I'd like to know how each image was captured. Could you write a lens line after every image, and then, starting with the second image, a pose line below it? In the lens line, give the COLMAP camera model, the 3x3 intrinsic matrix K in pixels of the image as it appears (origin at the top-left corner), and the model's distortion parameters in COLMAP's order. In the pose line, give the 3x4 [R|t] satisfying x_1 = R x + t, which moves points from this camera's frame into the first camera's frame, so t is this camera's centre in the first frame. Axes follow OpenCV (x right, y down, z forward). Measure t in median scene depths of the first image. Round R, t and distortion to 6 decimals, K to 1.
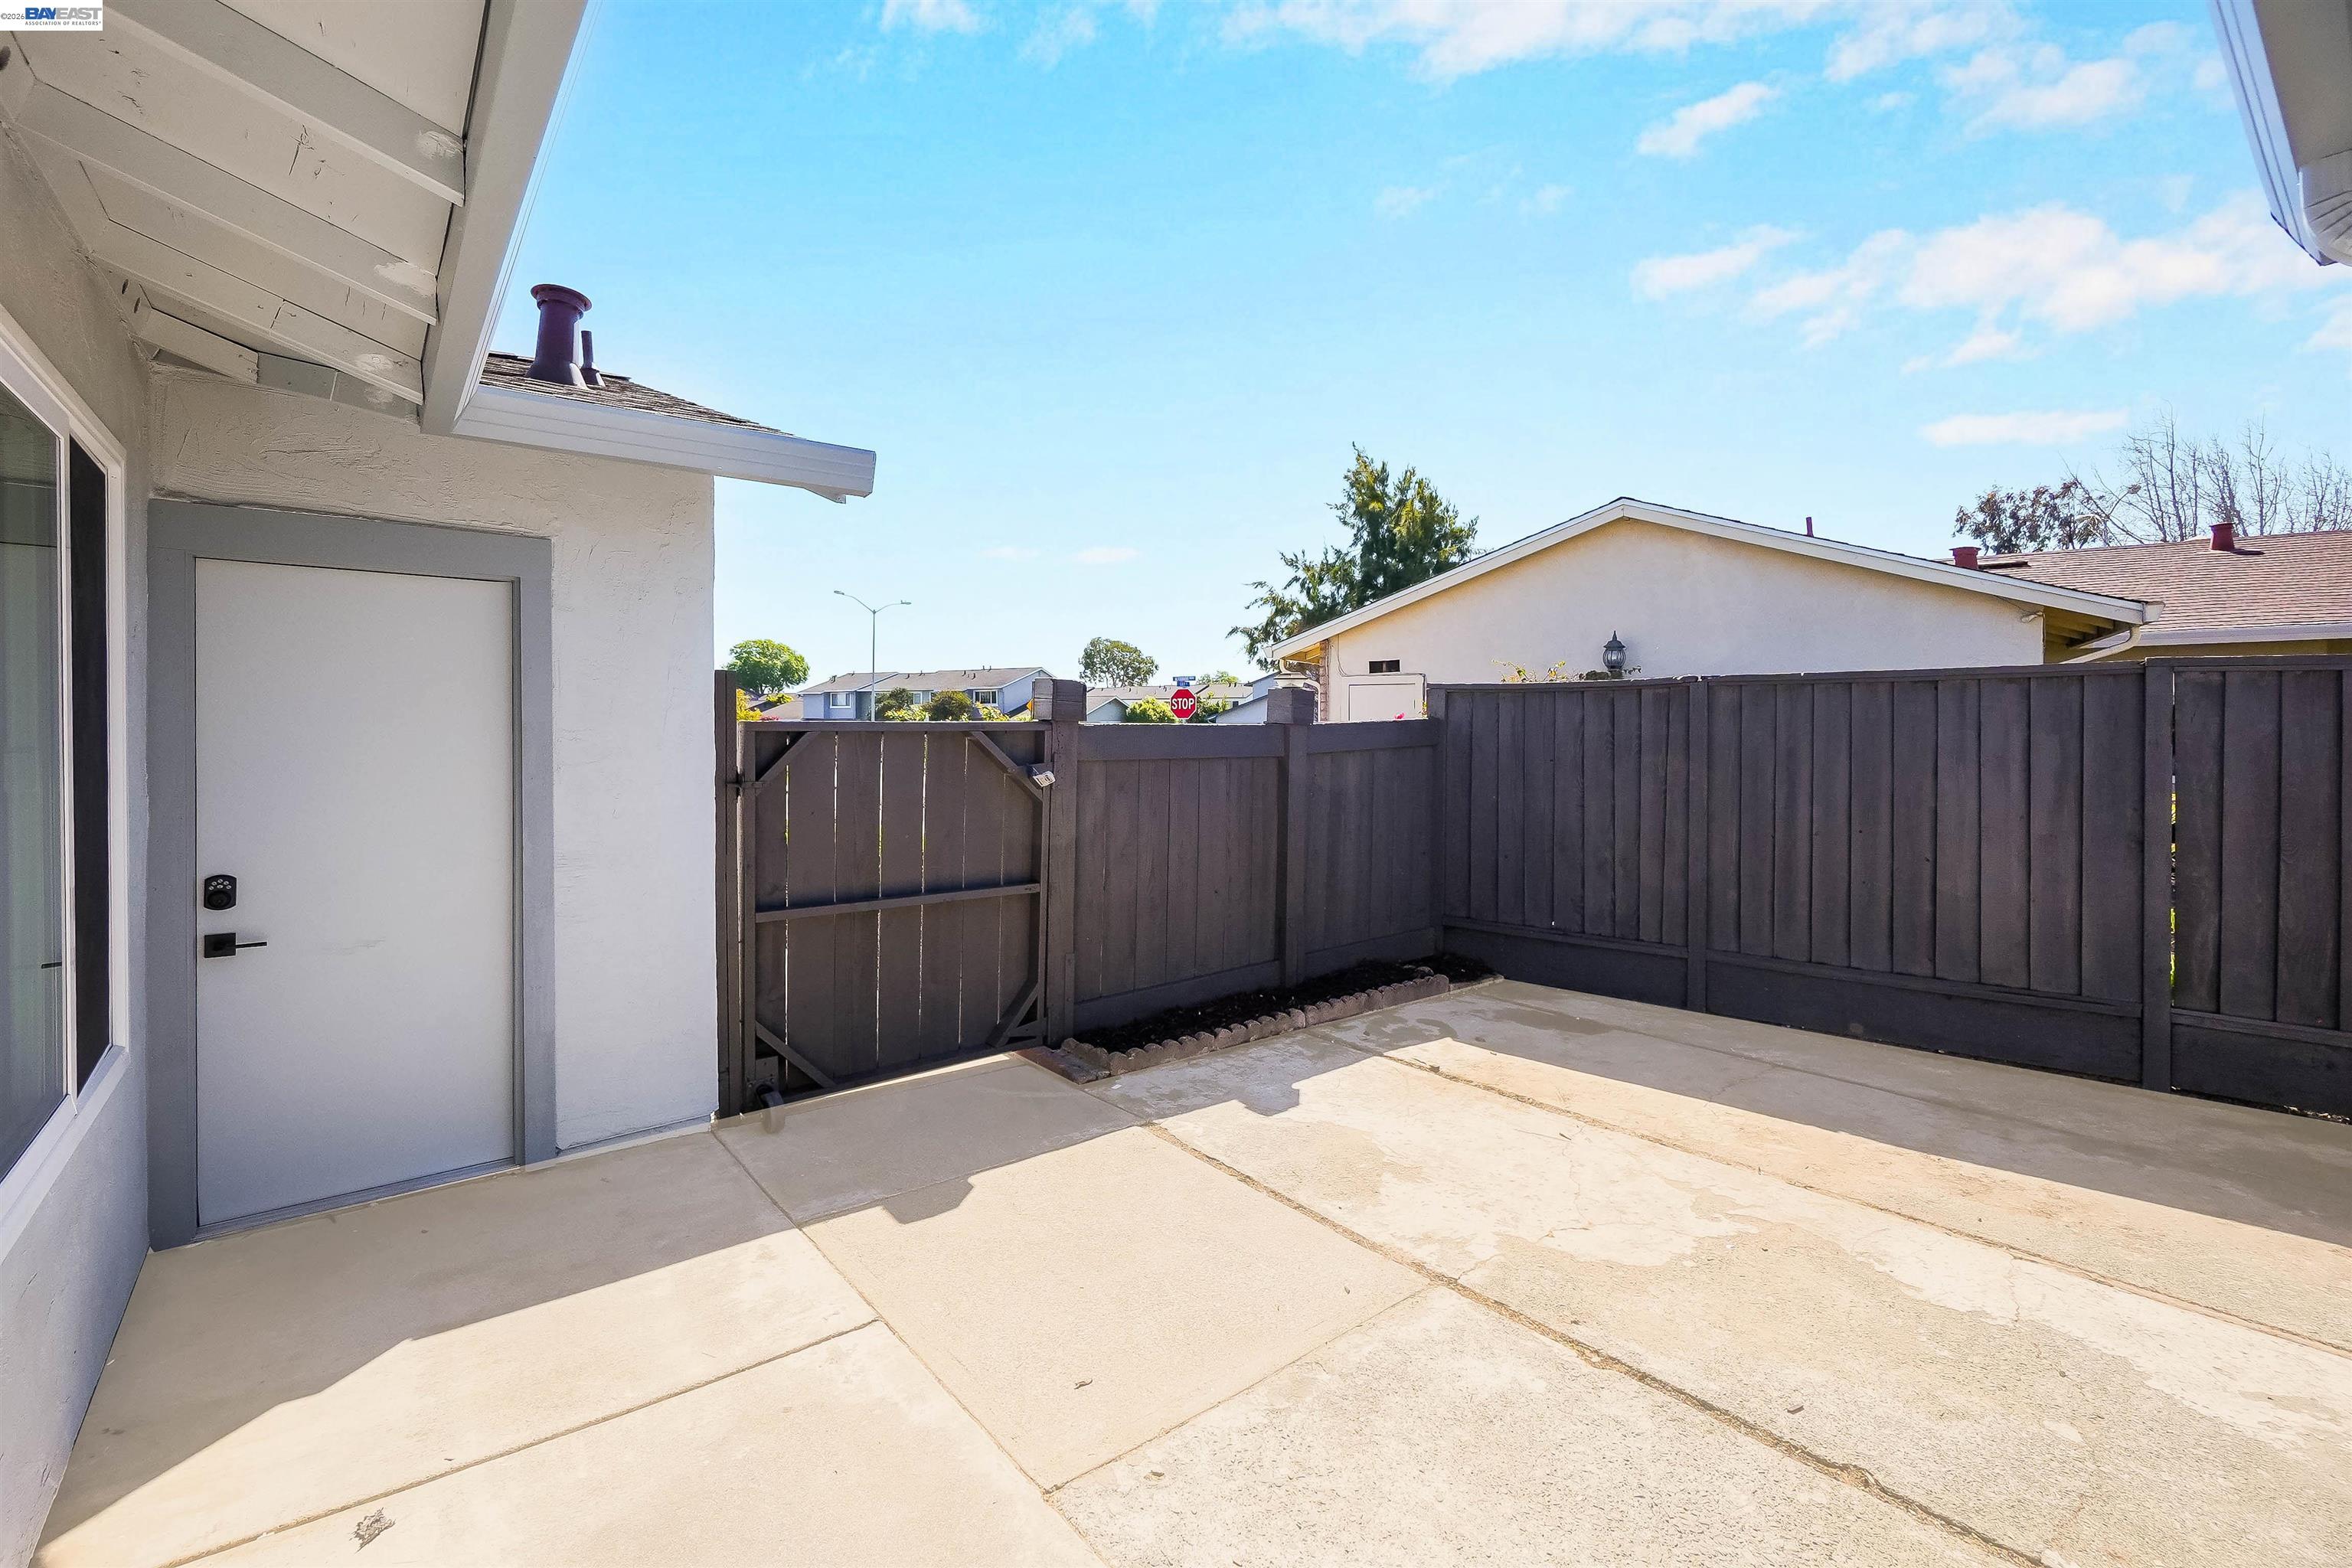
lens RADIAL K [[1010.5, 0, 1166.4], [0, 1010.5, 732.4], [0, 0, 1]] dist [-0.000941, 0.000595]
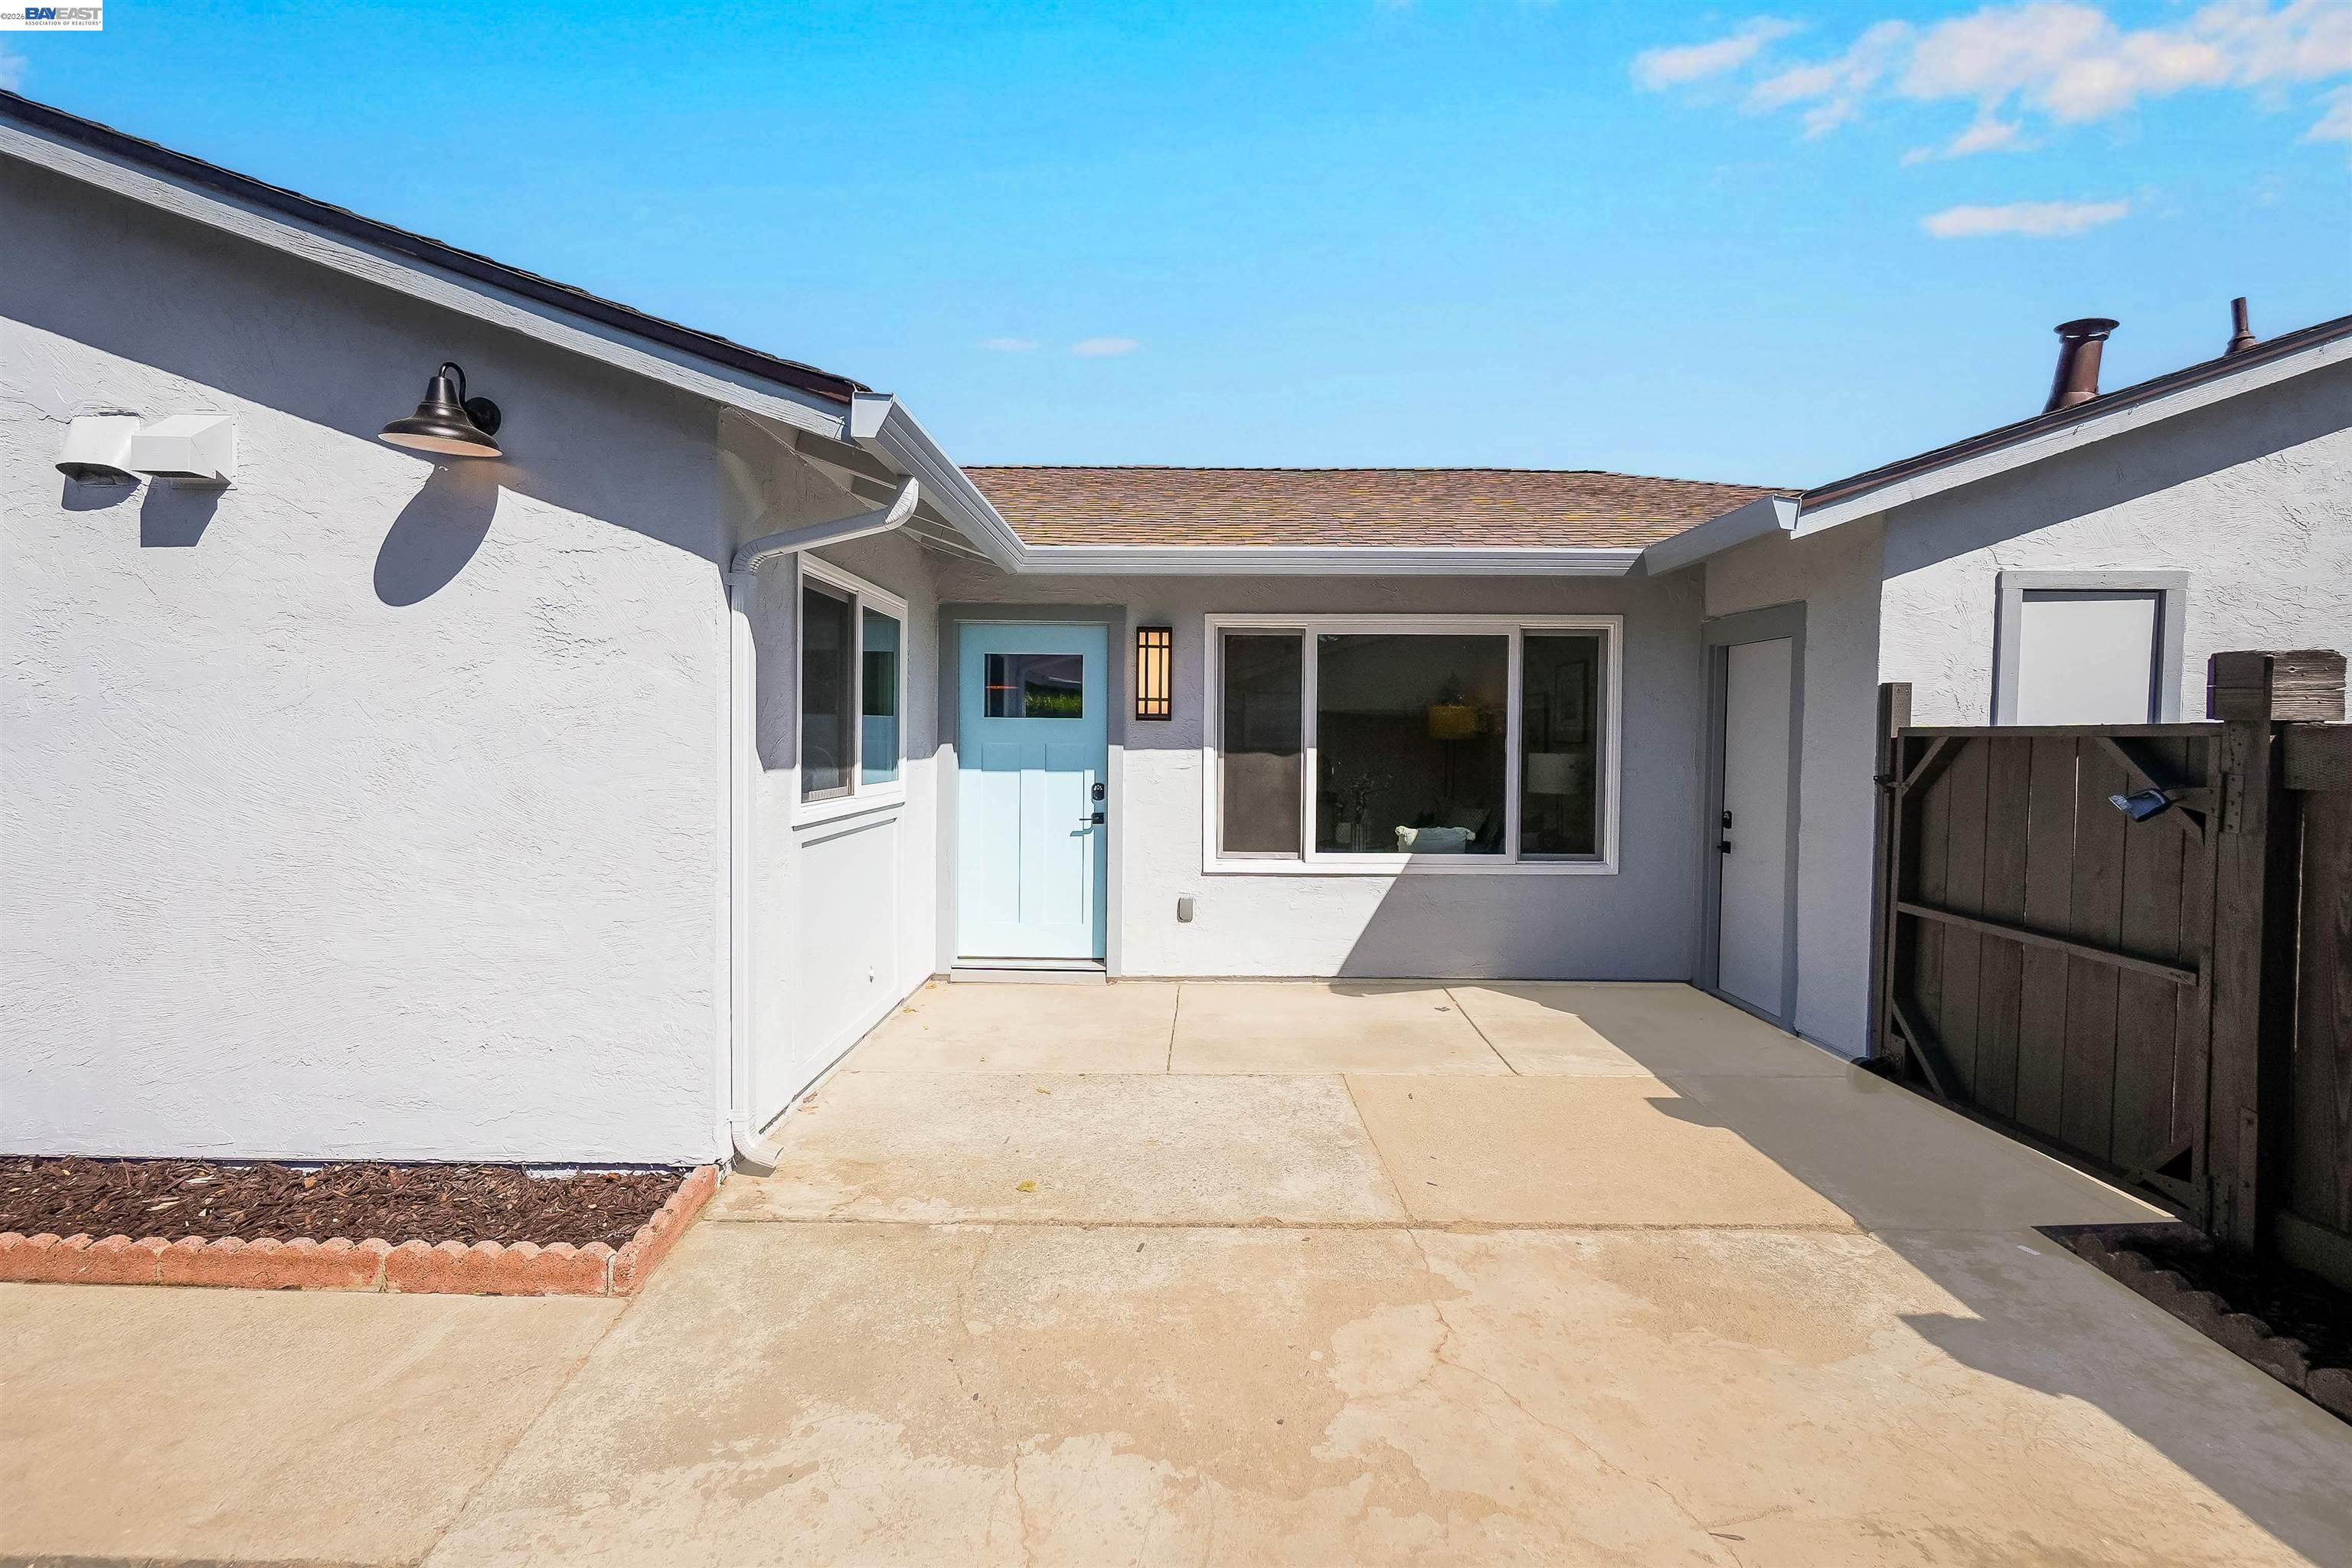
lens RADIAL K [[1023.5, 0, 1183.6], [0, 1023.5, 772.1], [0, 0, 1]] dist [-0.016159, 0.006068]
pose [[-0.629884, 0.019701, -0.776439, 0.914186], [-0.012439, 0.999294, 0.035446, 0.008828], [0.776589, 0.031985, -0.629195, 1.060185]]
